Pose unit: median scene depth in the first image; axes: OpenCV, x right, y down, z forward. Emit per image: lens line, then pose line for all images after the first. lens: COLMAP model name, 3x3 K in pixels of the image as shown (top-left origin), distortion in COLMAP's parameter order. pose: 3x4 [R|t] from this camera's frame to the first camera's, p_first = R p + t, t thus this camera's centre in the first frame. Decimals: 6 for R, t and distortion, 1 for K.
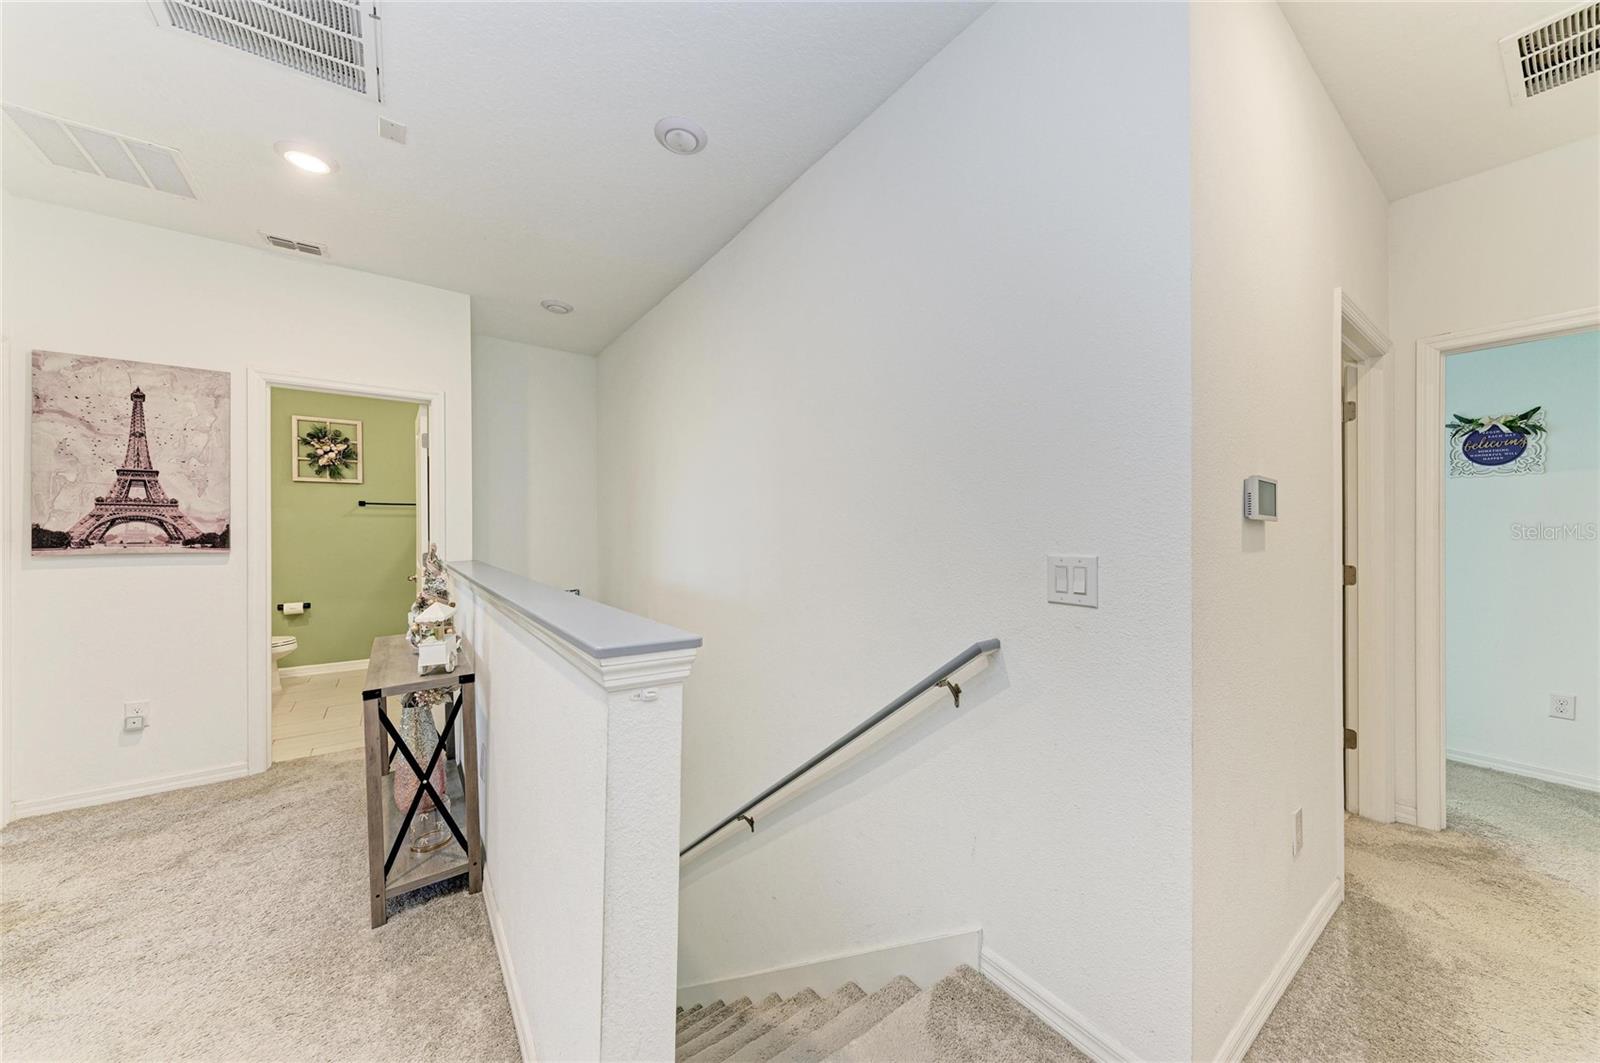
lens RADIAL K [[550.5, 0, 805.8], [0, 550.5, 534.0], [0, 0, 1]] dist [0.003088, 0.000107]
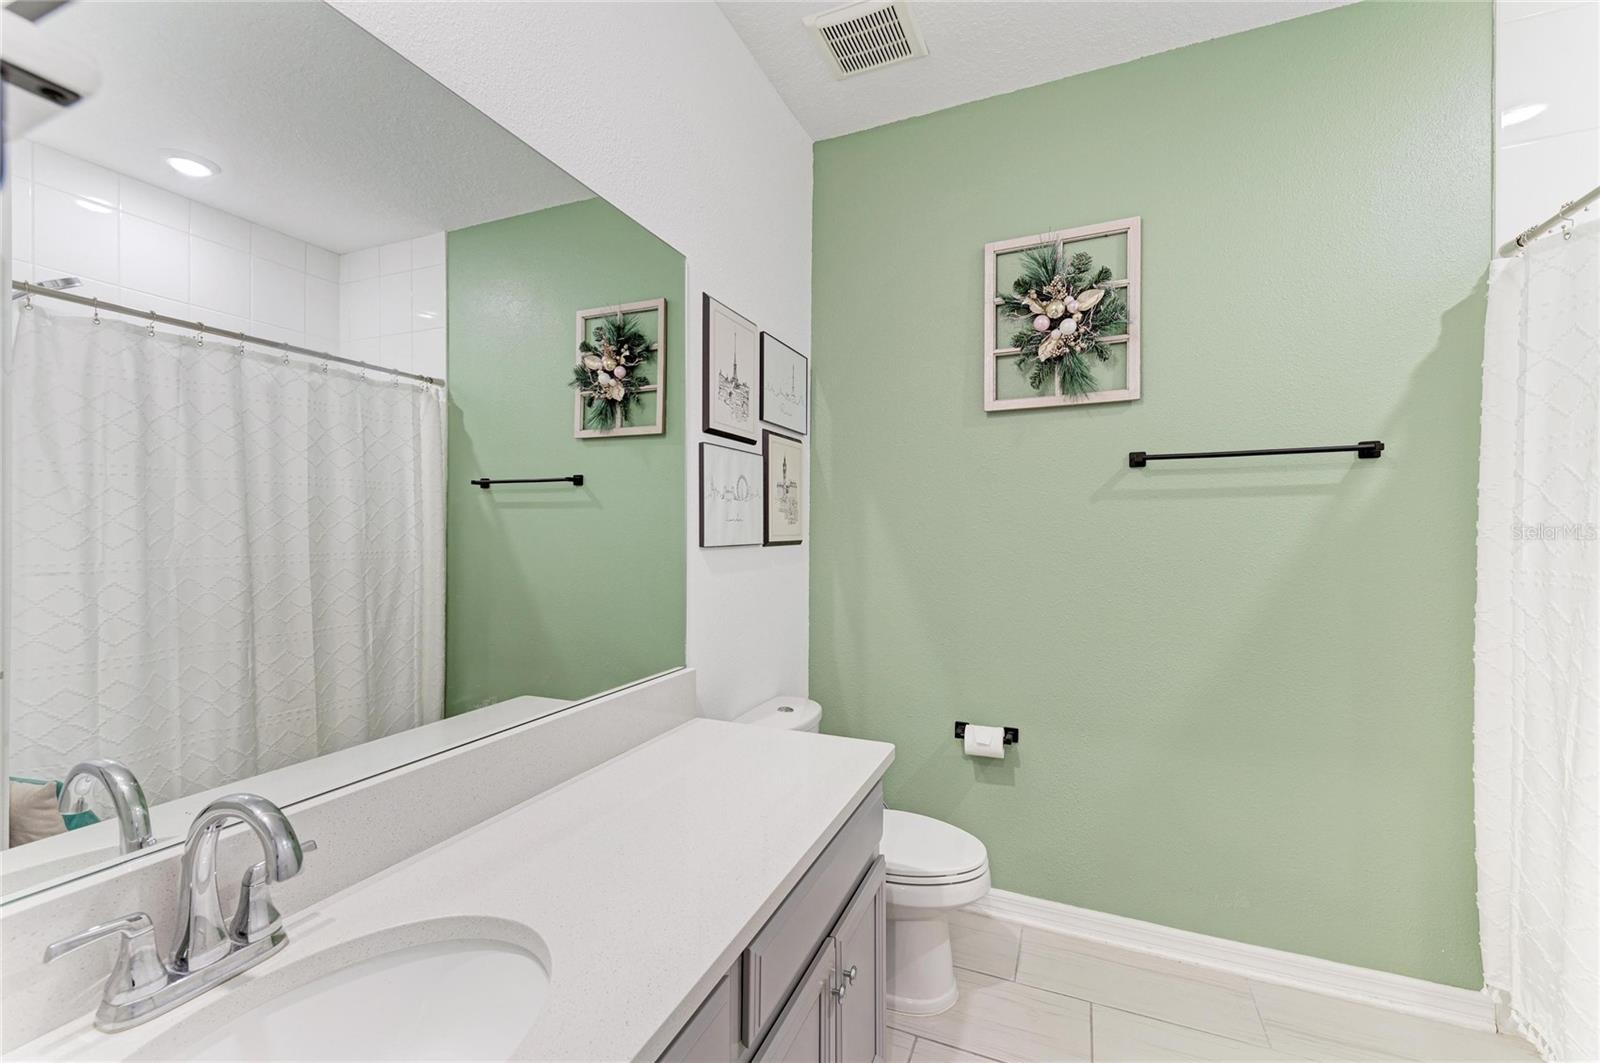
lens RADIAL K [[661.1, 0, 801.5], [0, 661.1, 529.7], [0, 0, 1]] dist [0.003077, 0.000080]
pose [[0.513123, 0.008024, -0.858278, -0.582551], [-0.004480, 0.999968, 0.006671, -0.014182], [0.858304, 0.000422, 0.513142, 0.636227]]
